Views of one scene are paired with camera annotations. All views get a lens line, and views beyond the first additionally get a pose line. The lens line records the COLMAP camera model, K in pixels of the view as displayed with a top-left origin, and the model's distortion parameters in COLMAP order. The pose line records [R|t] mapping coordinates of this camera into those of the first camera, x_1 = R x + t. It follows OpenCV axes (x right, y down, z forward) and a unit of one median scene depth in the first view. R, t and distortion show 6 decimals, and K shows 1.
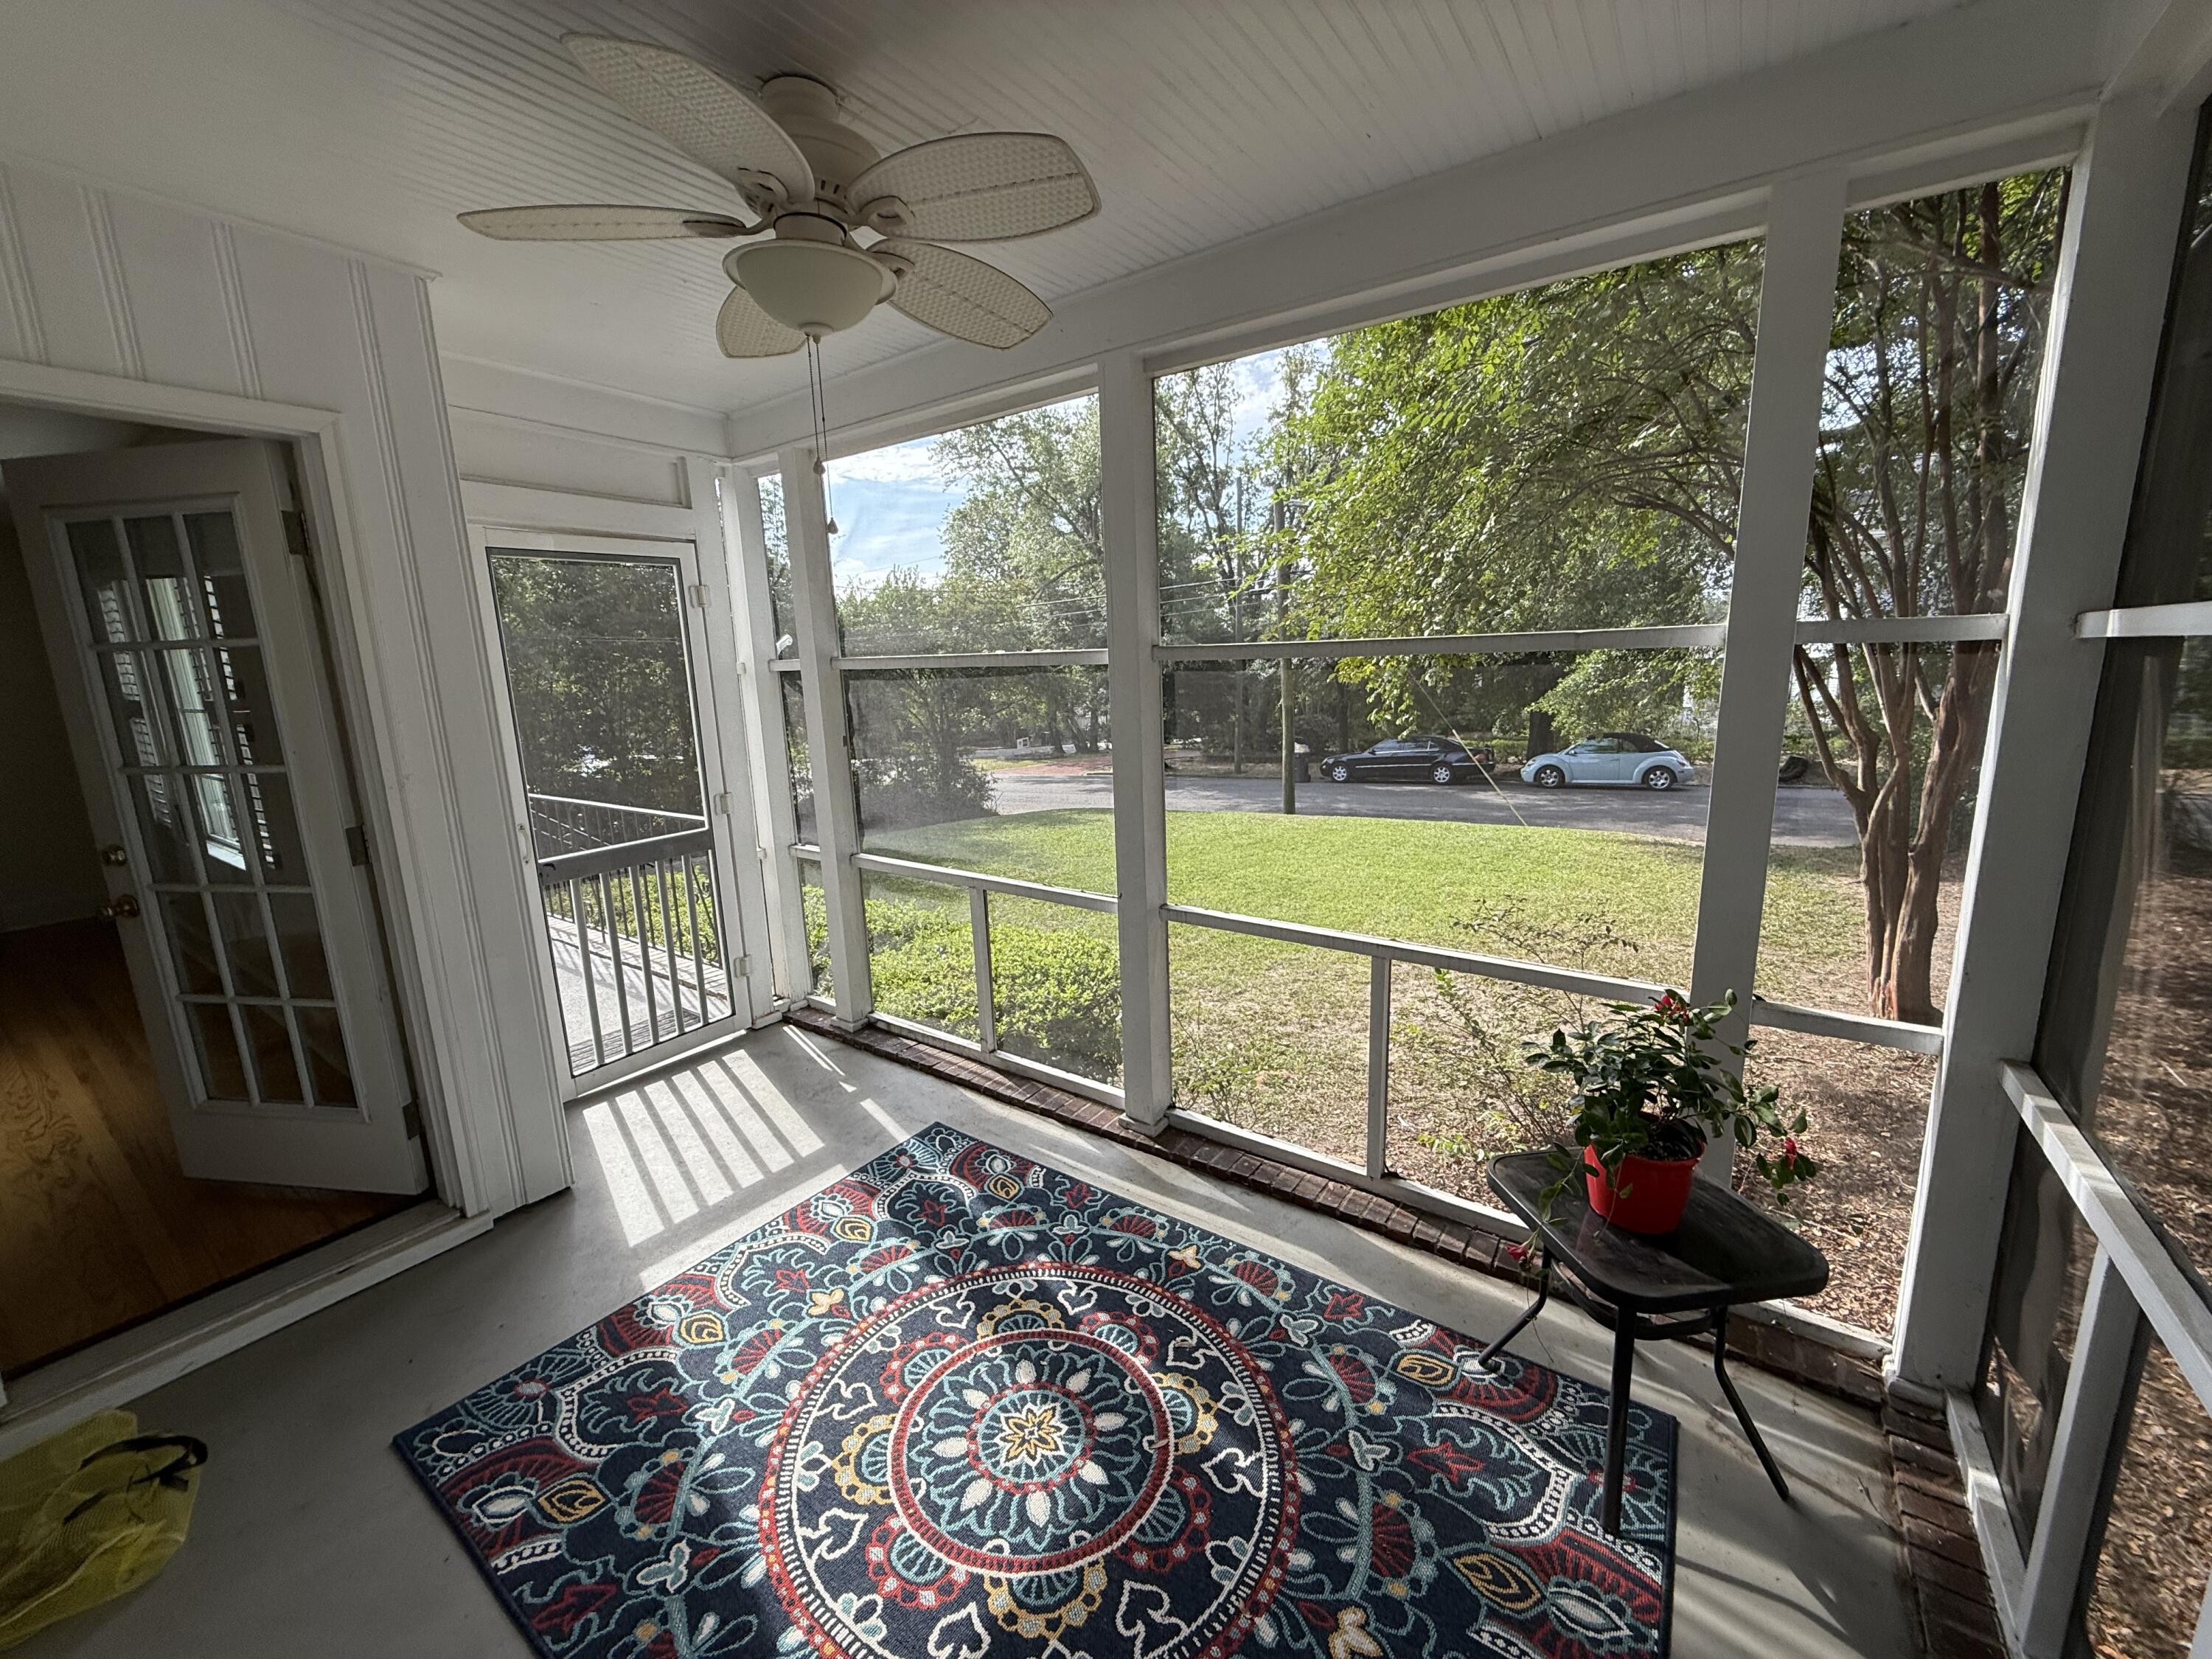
lens RADIAL K [[883.8, 0, 1103.9], [0, 883.8, 824.4], [0, 0, 1]] dist [-0.000378, -0.000529]
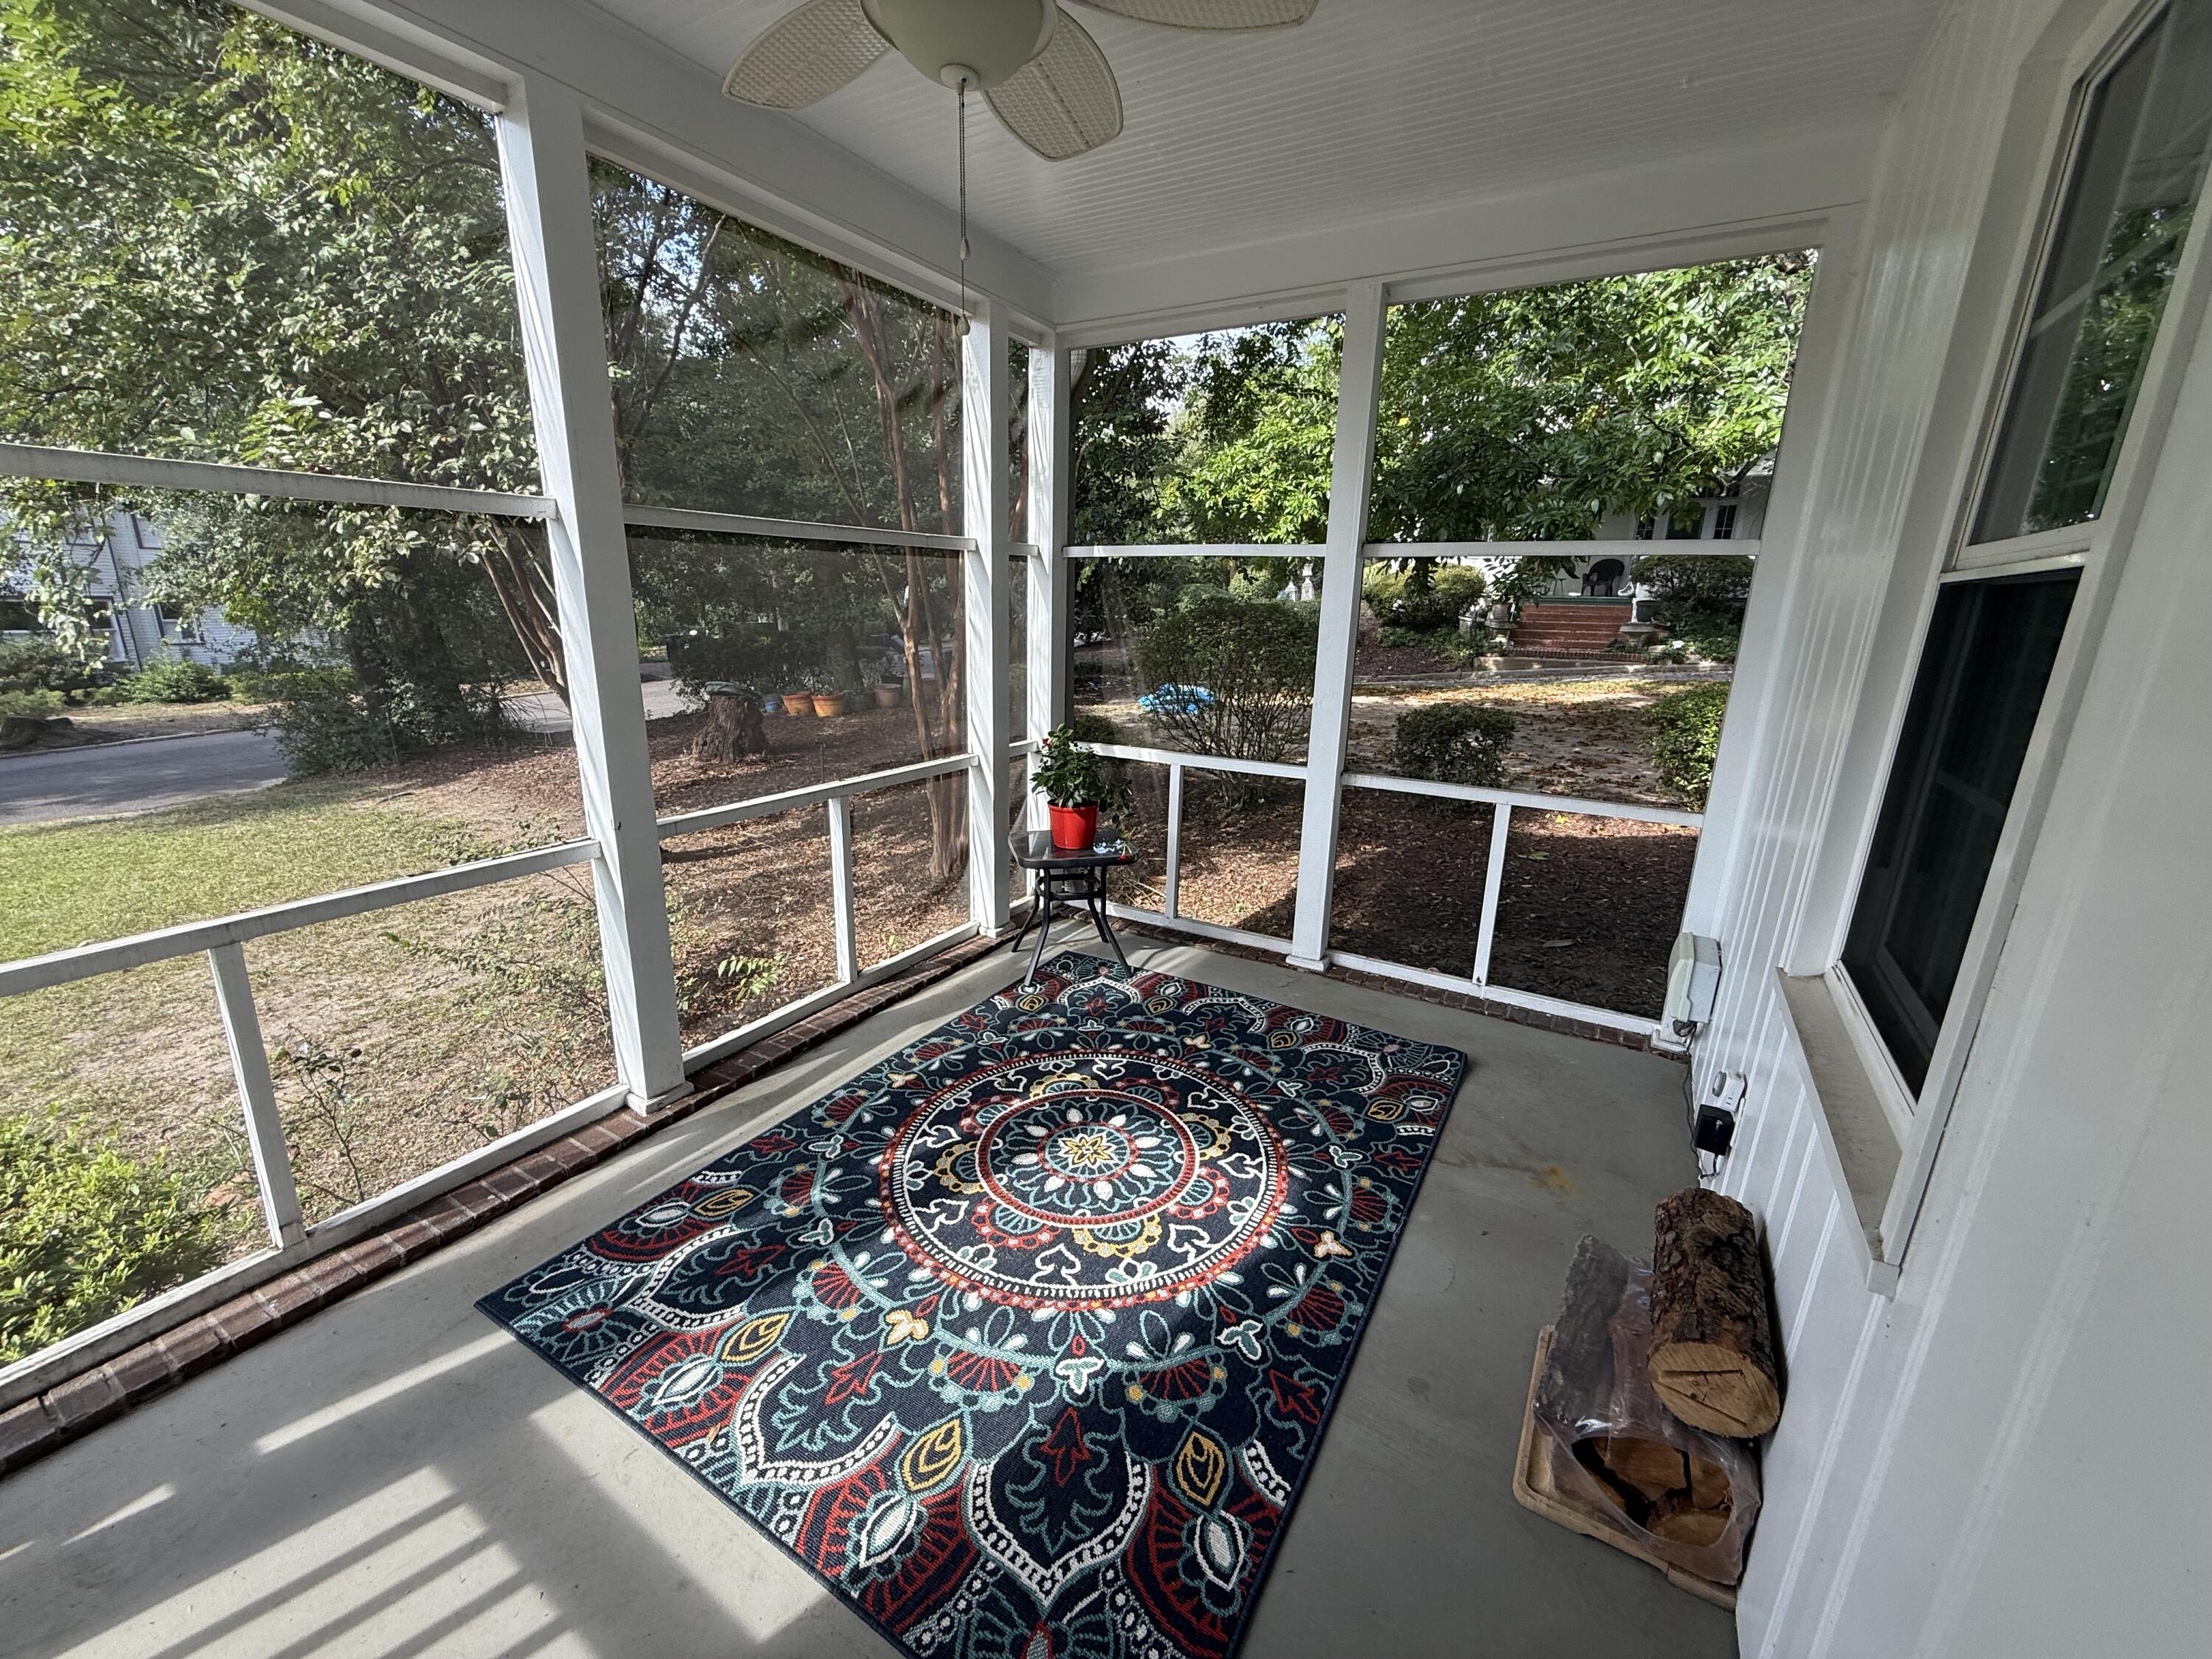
lens RADIAL K [[883.8, 0, 1100.6], [0, 883.8, 833.8], [0, 0, 1]] dist [-0.000378, -0.000529]
pose [[-0.088133, -0.232765, 0.968531, -1.145035], [0.169123, 0.954702, 0.244831, -0.047202], [-0.981647, 0.185378, -0.044775, 0.907969]]
